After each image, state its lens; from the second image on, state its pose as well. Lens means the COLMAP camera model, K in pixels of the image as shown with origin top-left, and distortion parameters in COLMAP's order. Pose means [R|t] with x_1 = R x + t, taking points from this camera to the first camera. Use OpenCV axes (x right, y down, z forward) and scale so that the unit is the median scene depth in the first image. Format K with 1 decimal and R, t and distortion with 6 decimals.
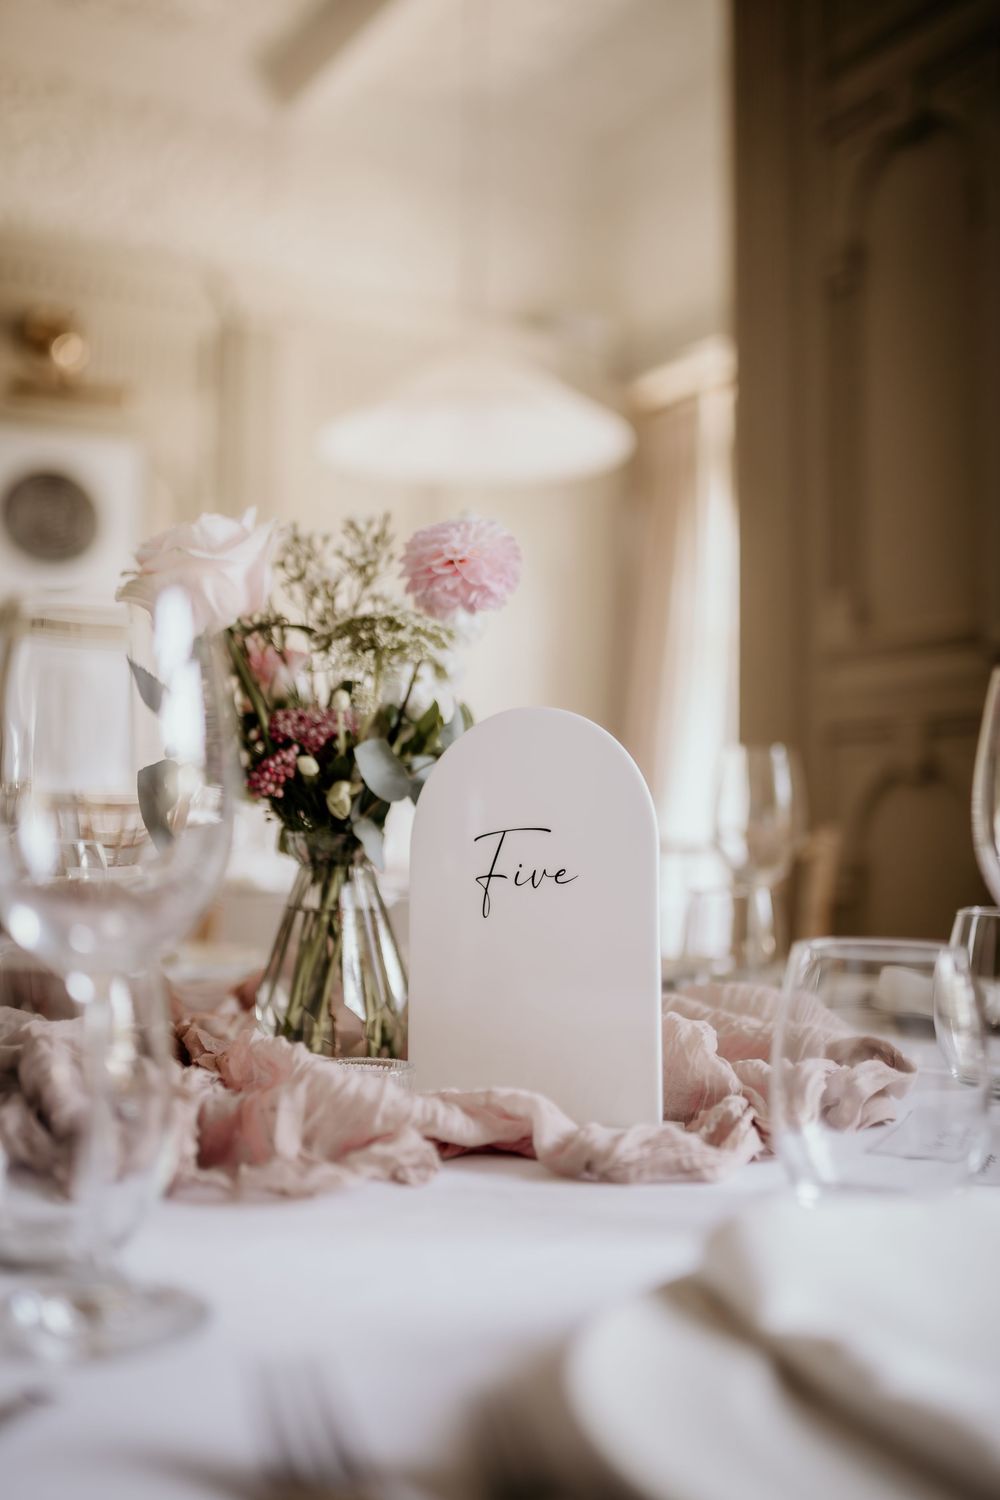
lens RADIAL K [[1477.1, 0, 500.0], [0, 1477.1, 750.0], [0, 0, 1]] dist [-0.007062, 0.008218]
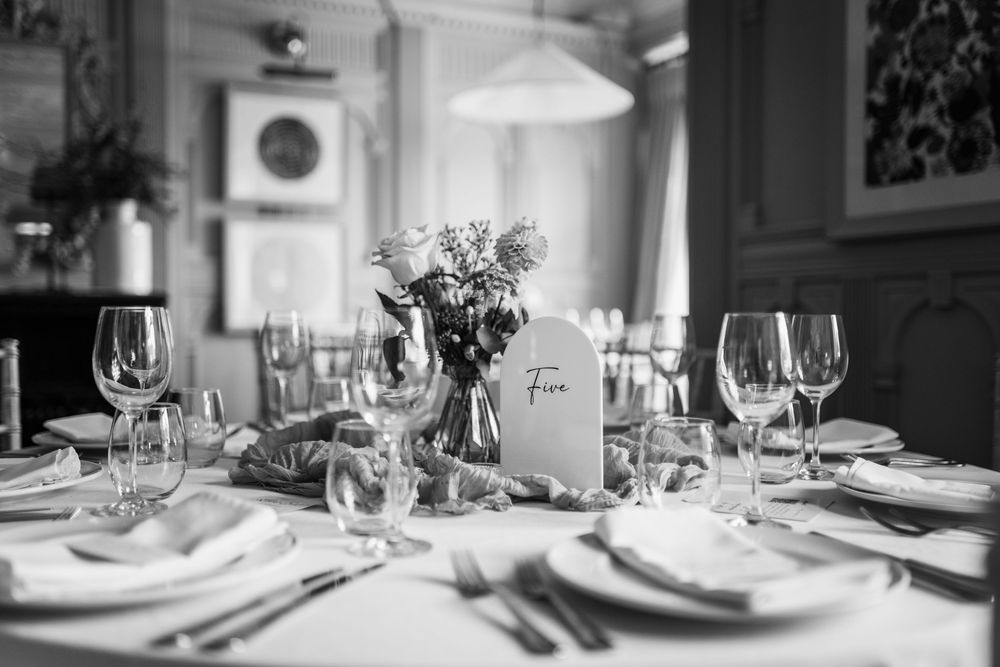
lens RADIAL K [[984.7, 0, 500.0], [0, 984.7, 333.5], [0, 0, 1]] dist [-0.007062, 0.008218]
pose [[0.997594, -0.006456, -0.069023, 0.044695], [0.011326, 0.997455, 0.070394, -0.103043], [0.068393, -0.071007, 0.995128, -0.522647]]
